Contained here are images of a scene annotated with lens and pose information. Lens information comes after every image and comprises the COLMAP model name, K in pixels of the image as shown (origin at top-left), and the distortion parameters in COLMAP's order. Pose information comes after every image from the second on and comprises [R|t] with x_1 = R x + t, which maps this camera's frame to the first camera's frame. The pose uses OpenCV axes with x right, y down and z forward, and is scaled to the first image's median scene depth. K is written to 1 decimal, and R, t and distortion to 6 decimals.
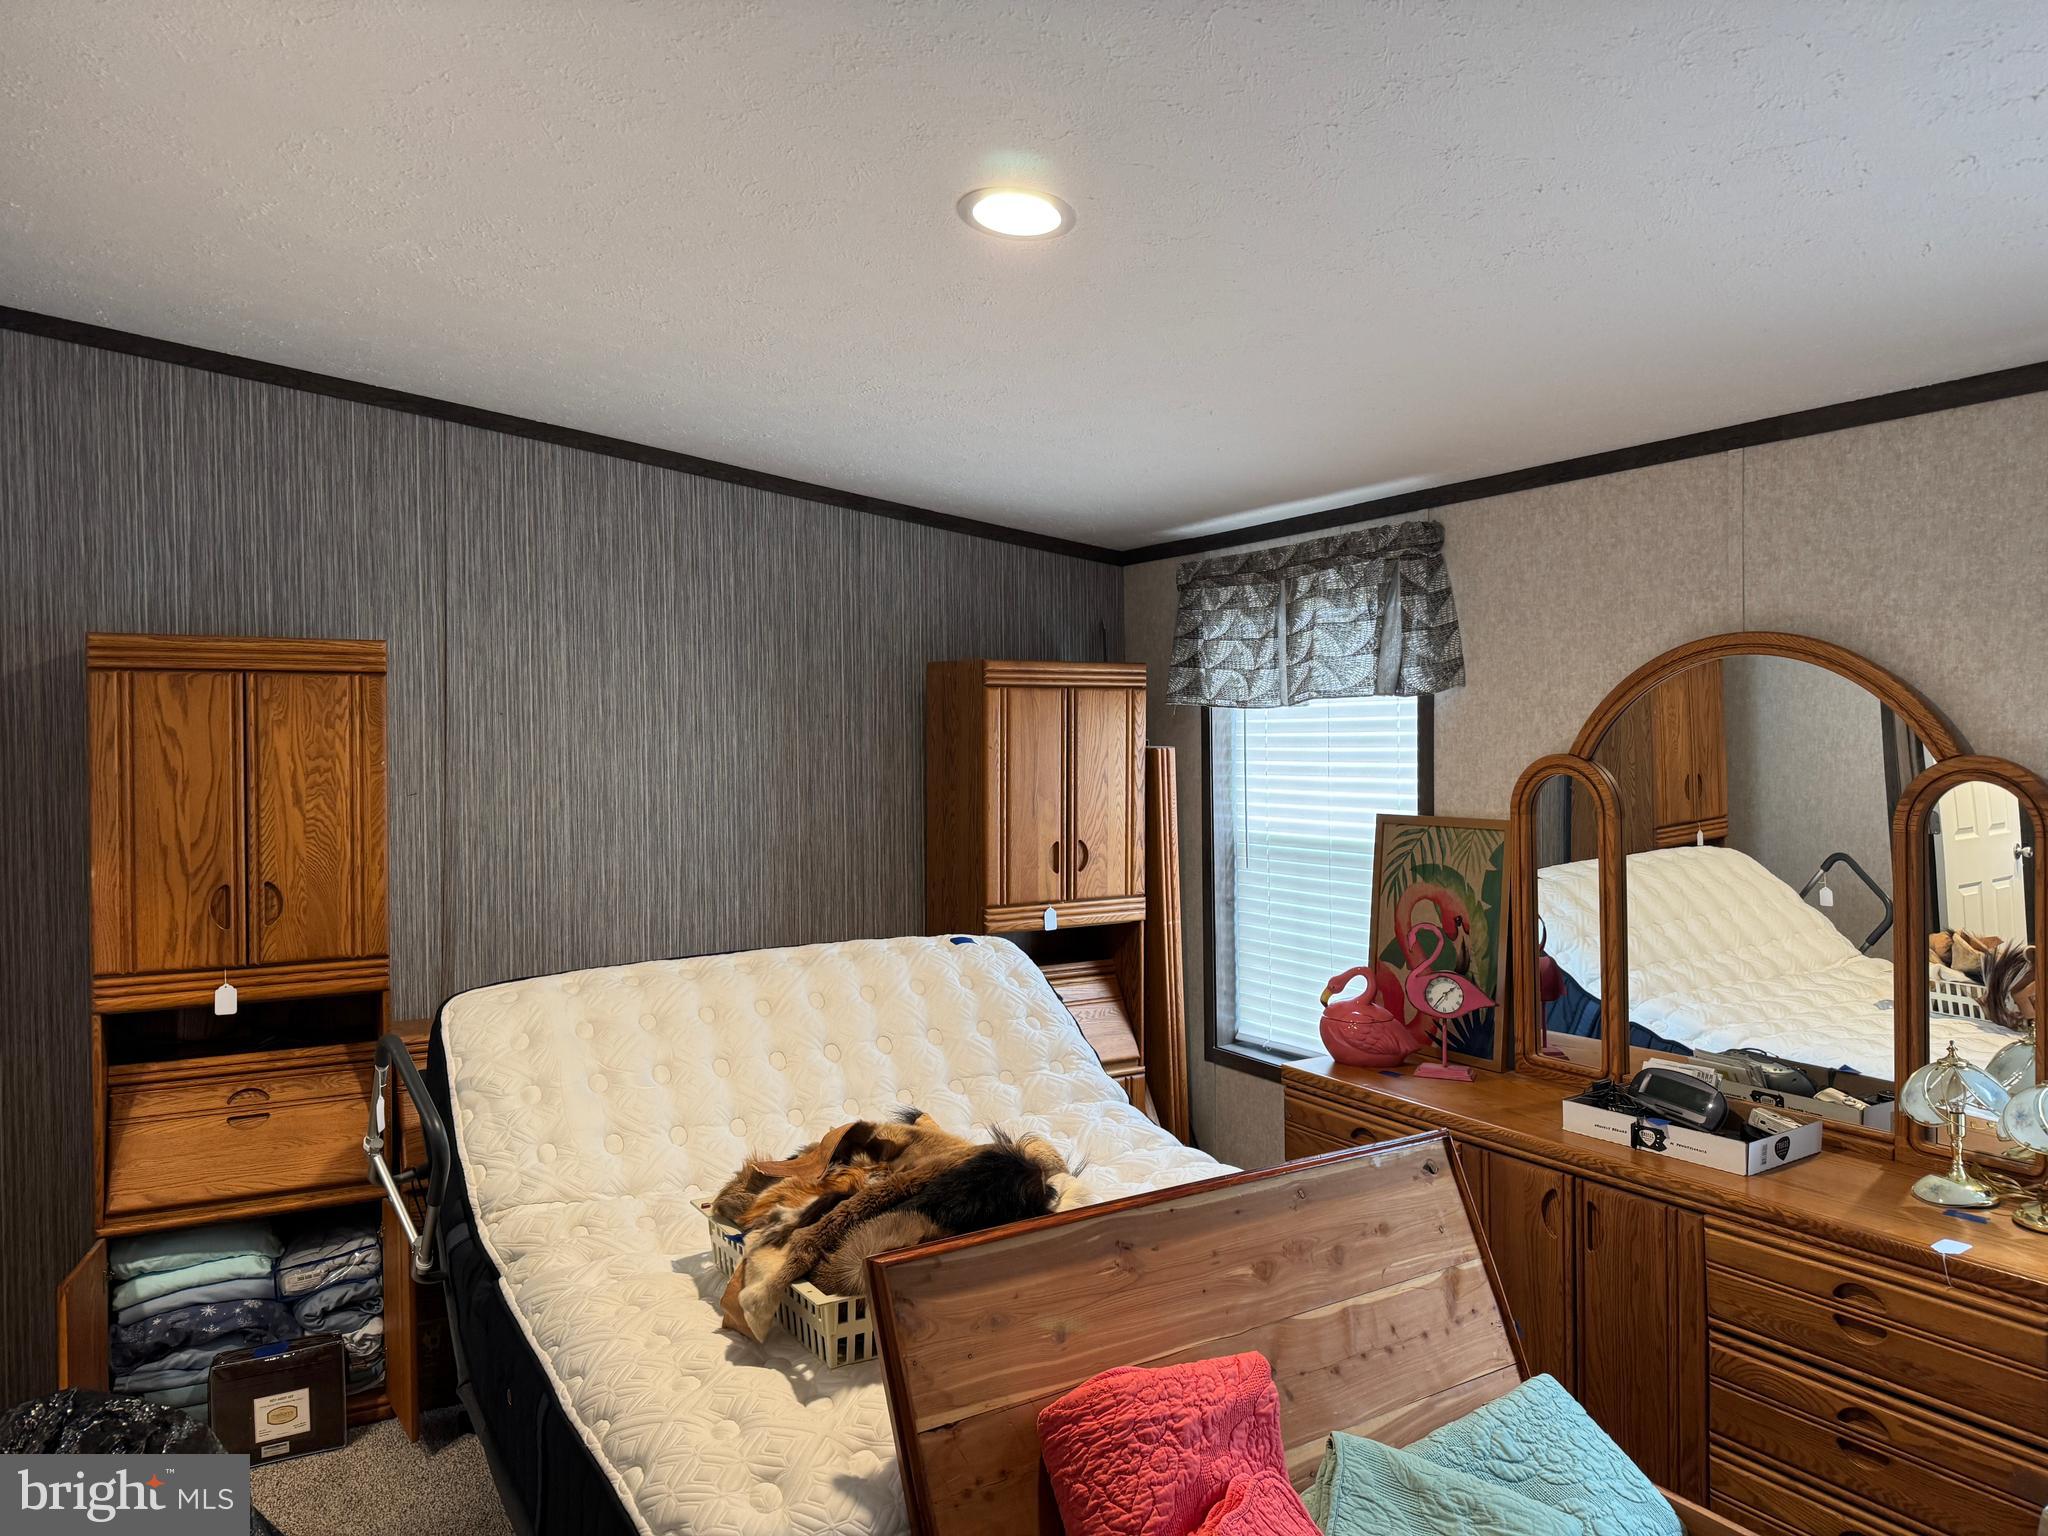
lens RADIAL K [[1440.7, 0, 1027.6], [0, 1440.7, 768.0], [0, 0, 1]] dist [0.067924, -0.078905]
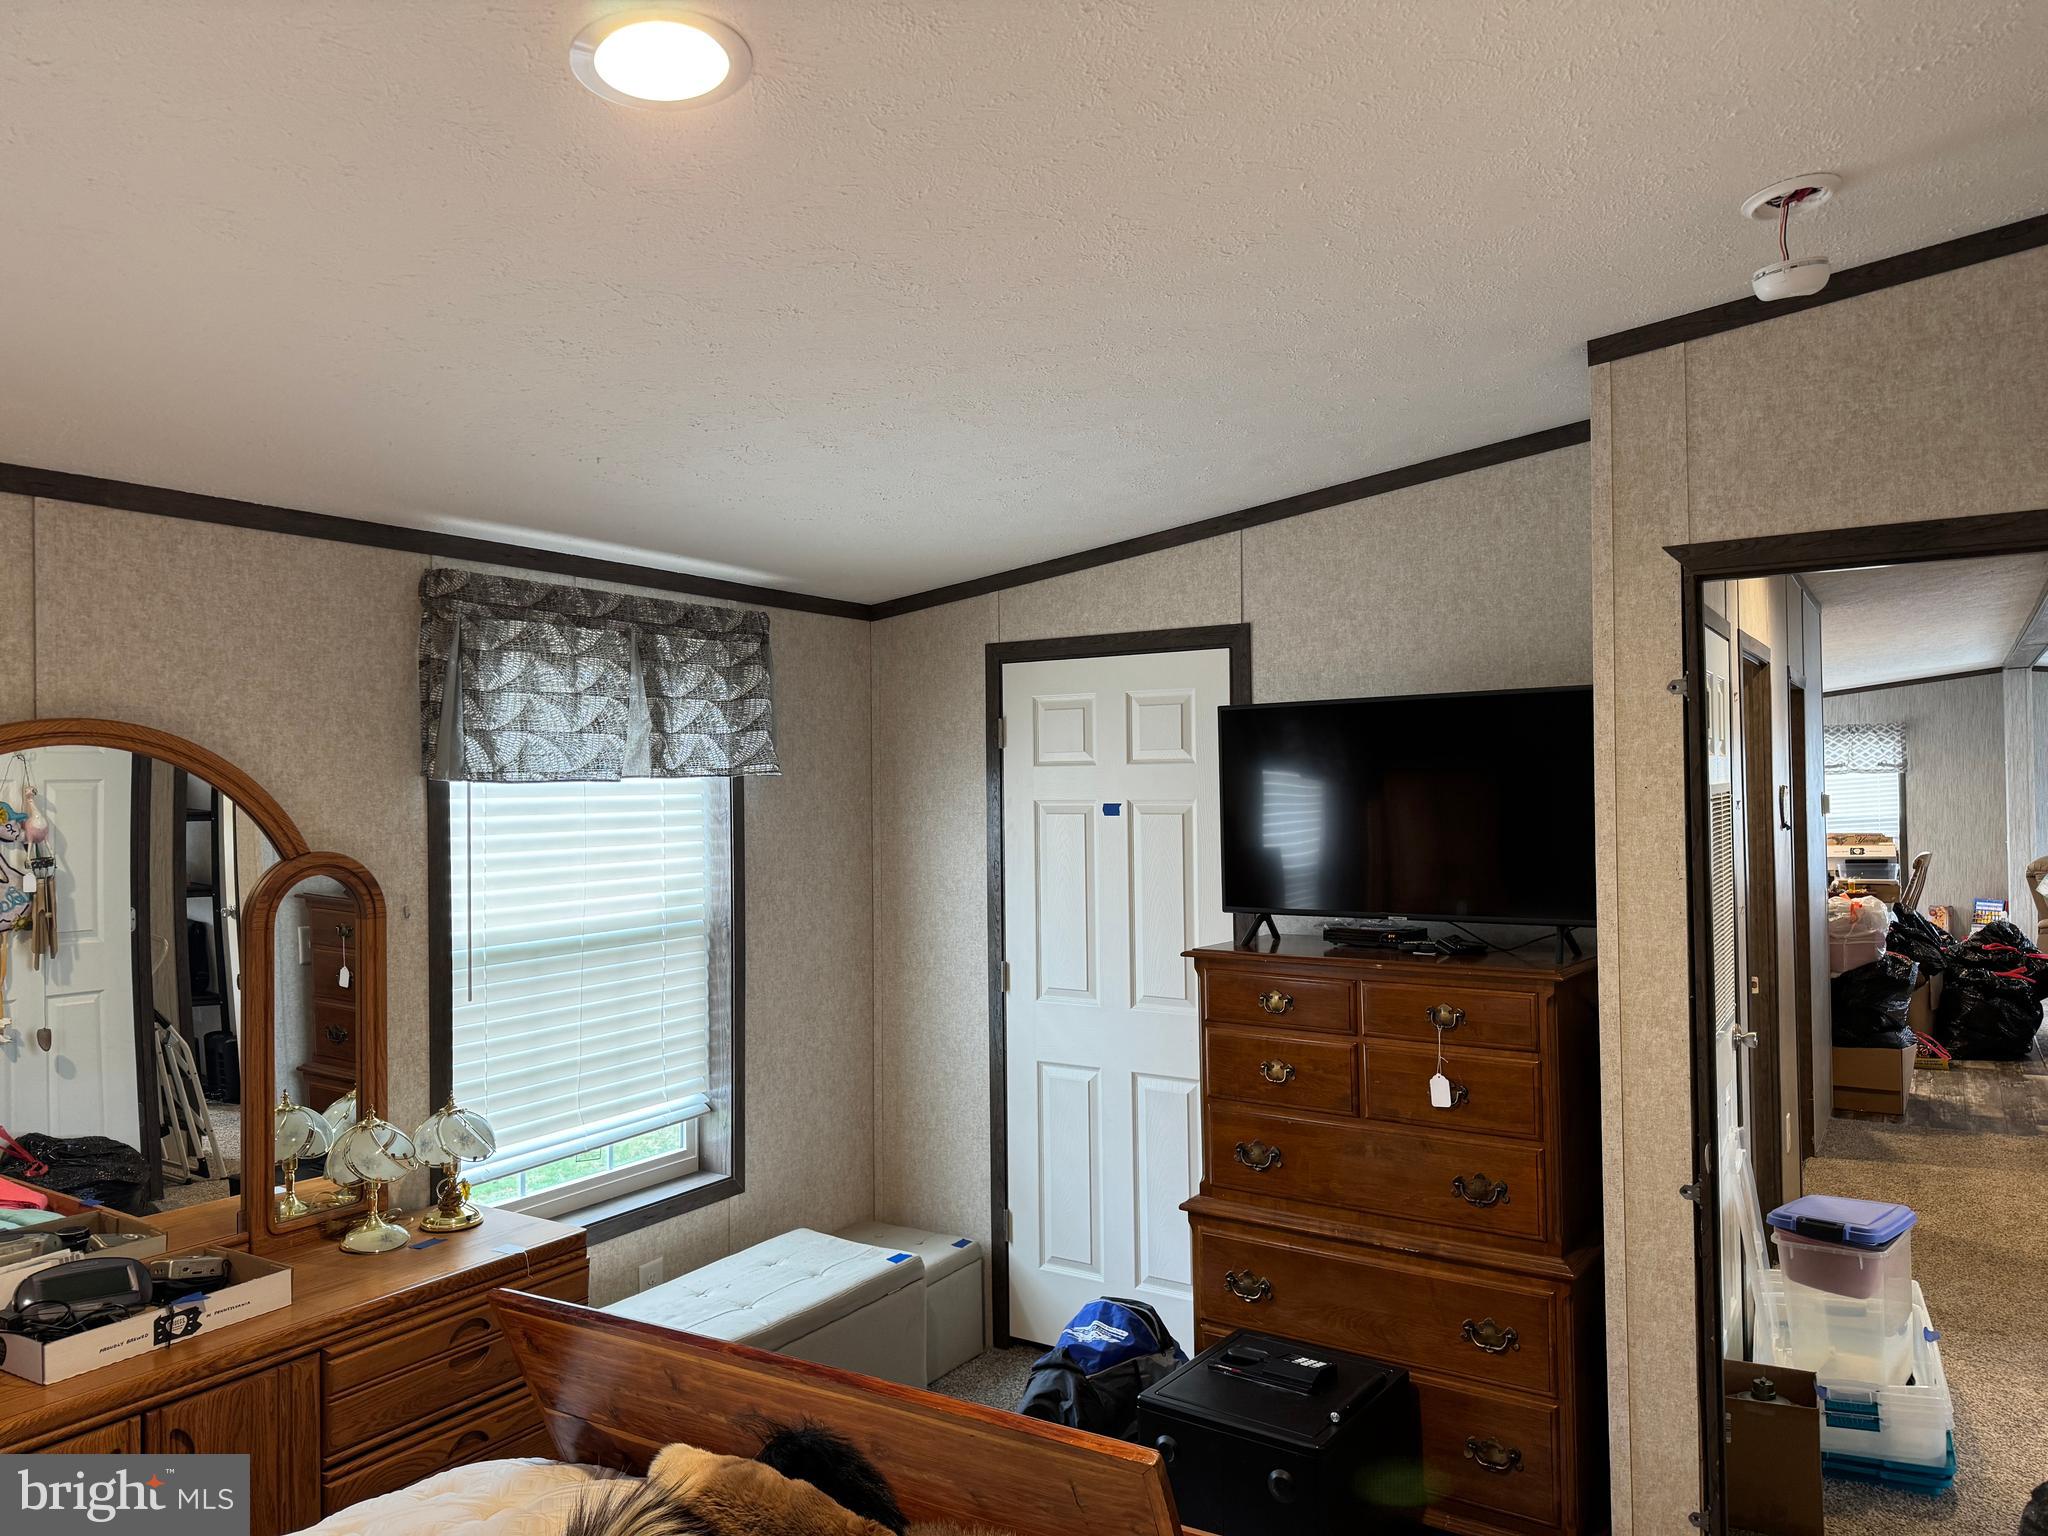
lens RADIAL K [[1440.7, 0, 1042.4], [0, 1440.7, 778.0], [0, 0, 1]] dist [0.067924, -0.078905]
pose [[-0.445436, 0.039748, 0.894431, -0.575544], [0.049547, 0.998577, -0.019702, -0.015270], [-0.893942, 0.035540, -0.446772, 0.979112]]
